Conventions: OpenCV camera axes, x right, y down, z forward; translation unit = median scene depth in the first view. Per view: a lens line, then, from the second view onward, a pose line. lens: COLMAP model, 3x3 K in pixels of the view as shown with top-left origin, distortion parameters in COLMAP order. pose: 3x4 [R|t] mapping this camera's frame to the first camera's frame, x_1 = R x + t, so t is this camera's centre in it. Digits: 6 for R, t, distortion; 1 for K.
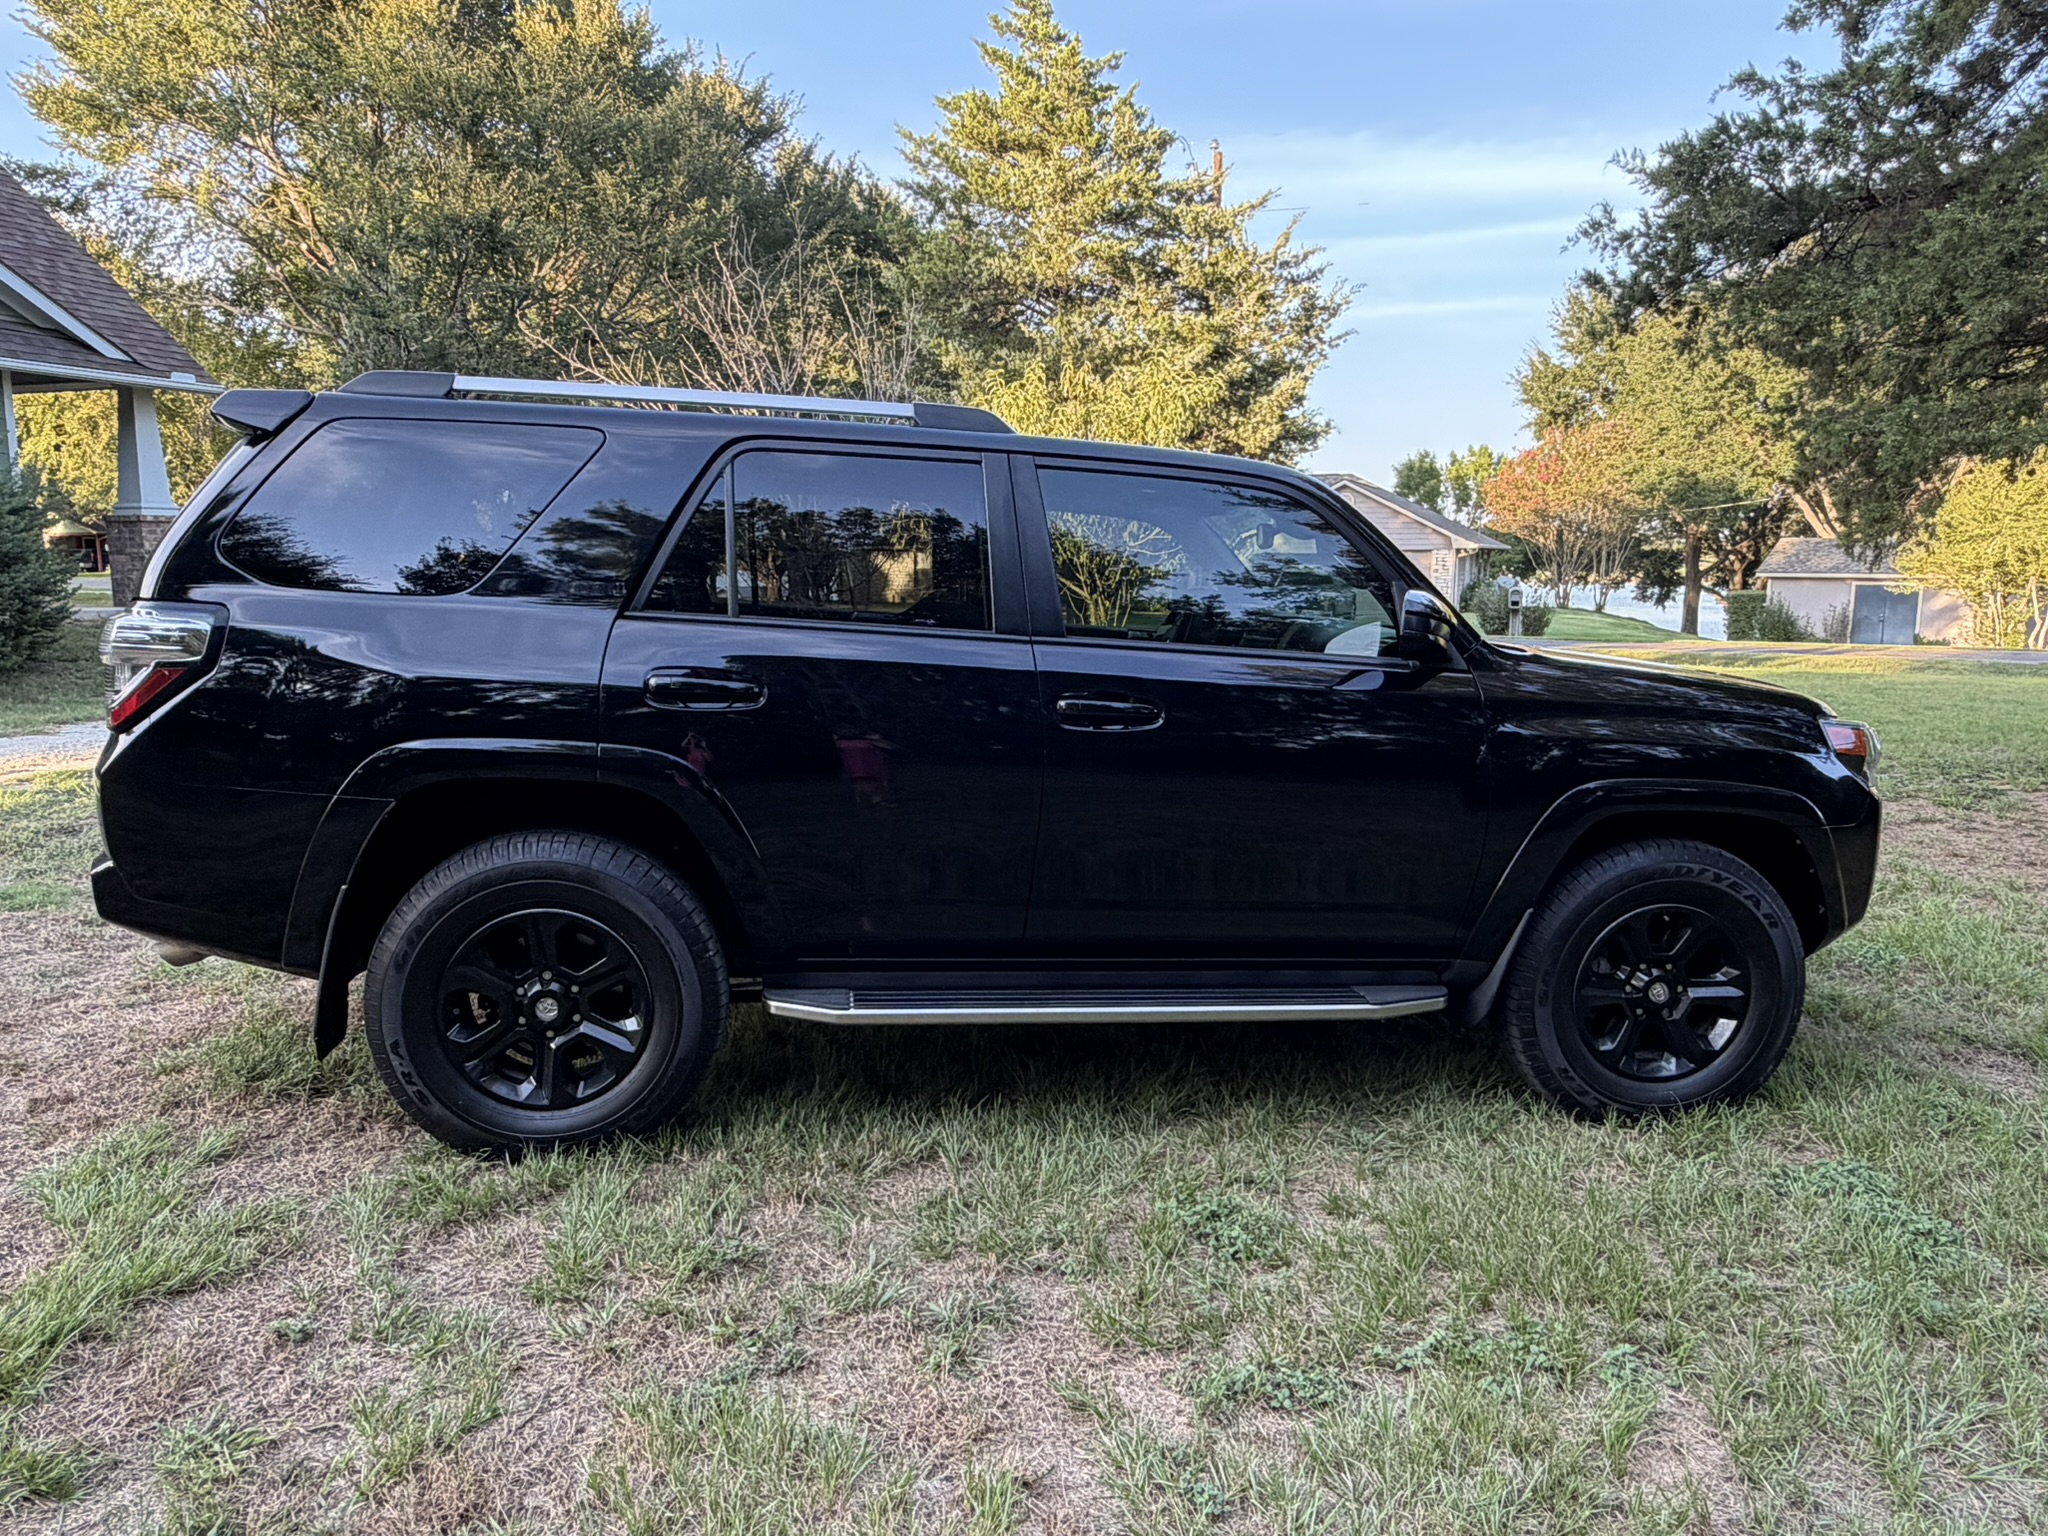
lens RADIAL K [[1435.9, 0, 1040.2], [0, 1435.9, 765.9], [0, 0, 1]] dist [0.003826, 0.000766]
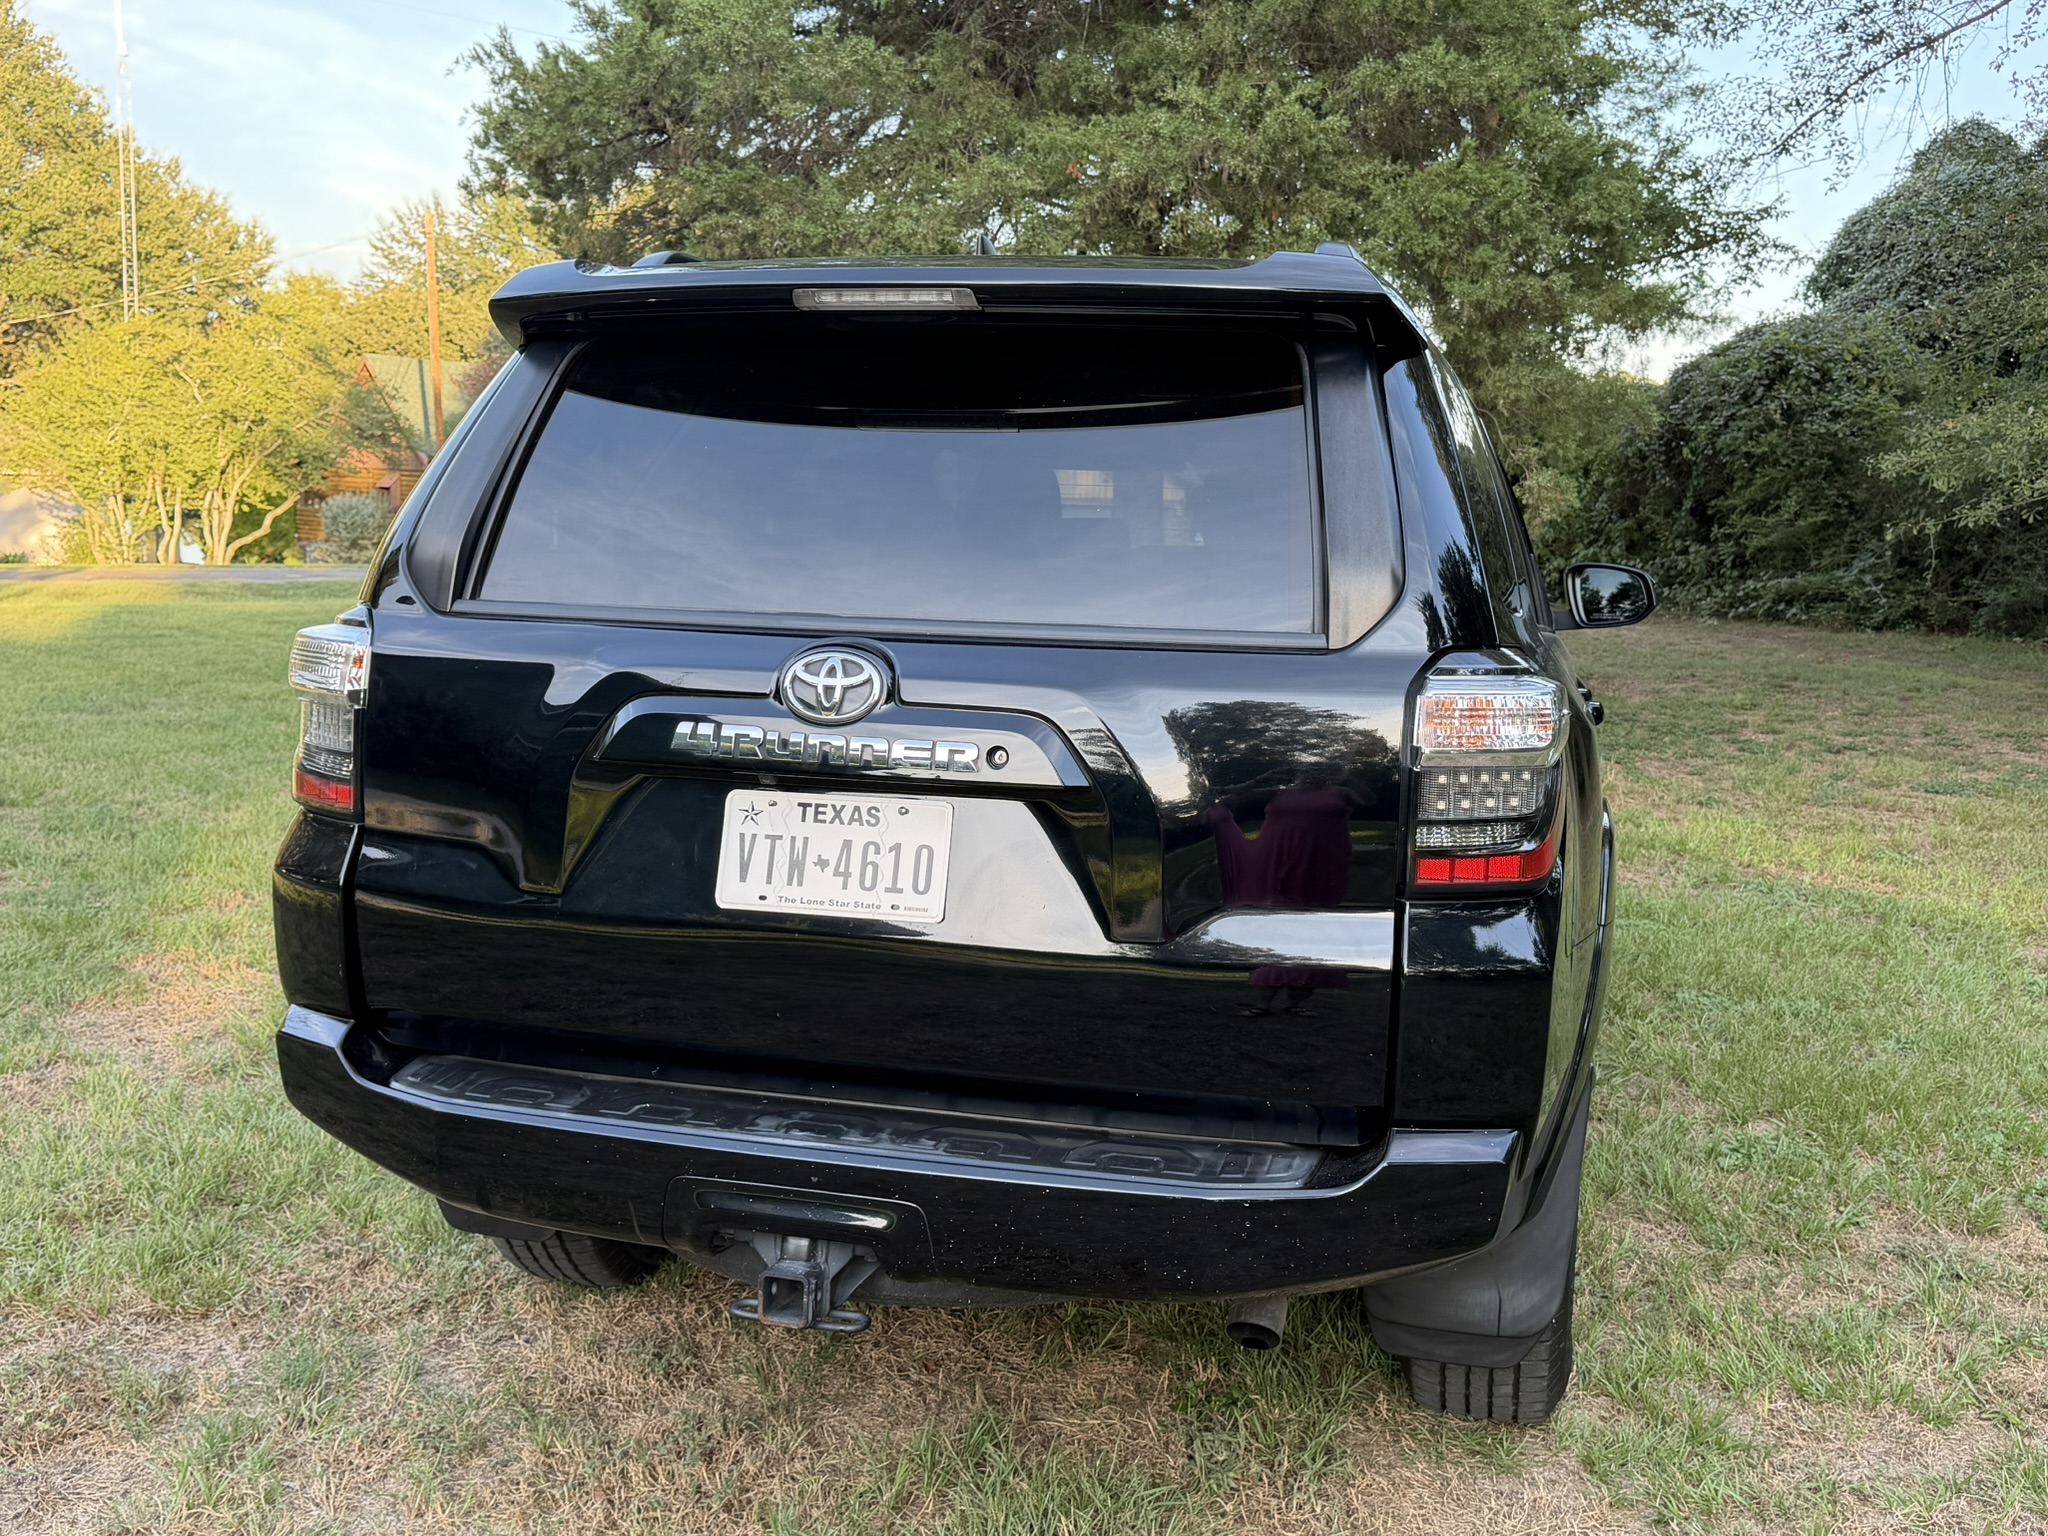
lens RADIAL K [[1924.6, 0, 1029.5], [0, 1924.6, 760.8], [0, 0, 1]] dist [0.173285, -0.403205]
pose [[0.437694, -0.116458, 0.891550, -0.561678], [0.098126, 0.991841, 0.081385, -0.062165], [-0.893754, 0.051862, 0.445550, 0.336347]]
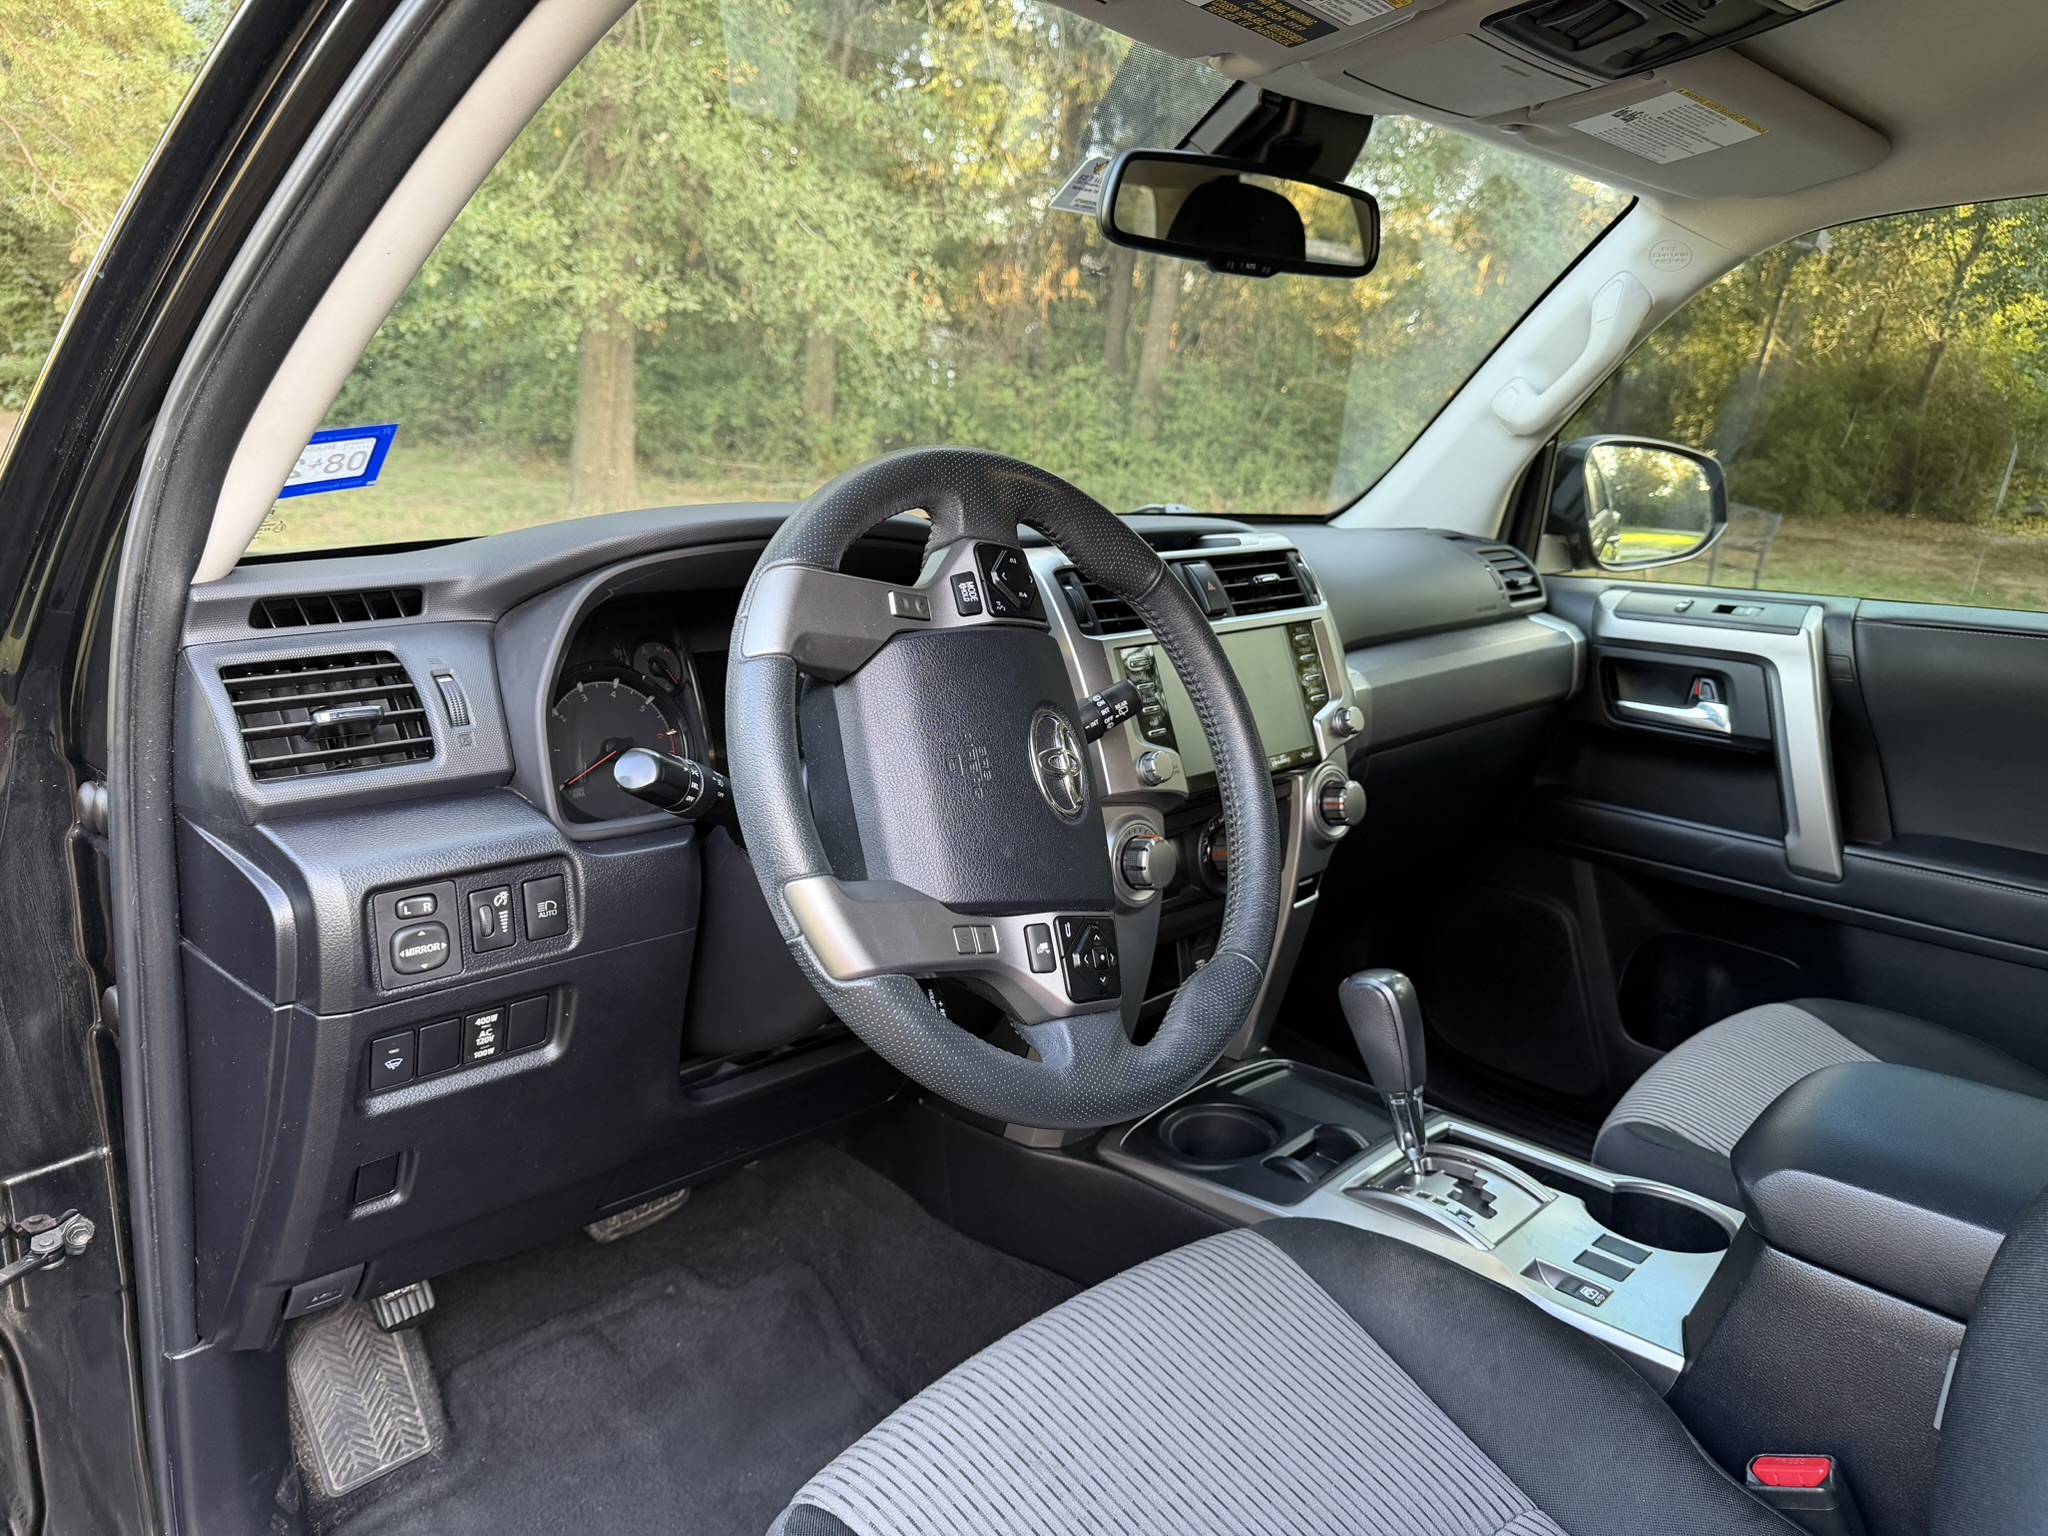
lens RADIAL K [[1456.9, 0, 1026.3], [0, 1456.9, 740.5], [0, 0, 1]] dist [0.000297, 0.001289]
pose [[-0.580801, -0.243080, 0.776906, -0.013284], [0.040797, 0.944485, 0.326011, -0.093475], [-0.813023, 0.221043, -0.538641, 0.676085]]
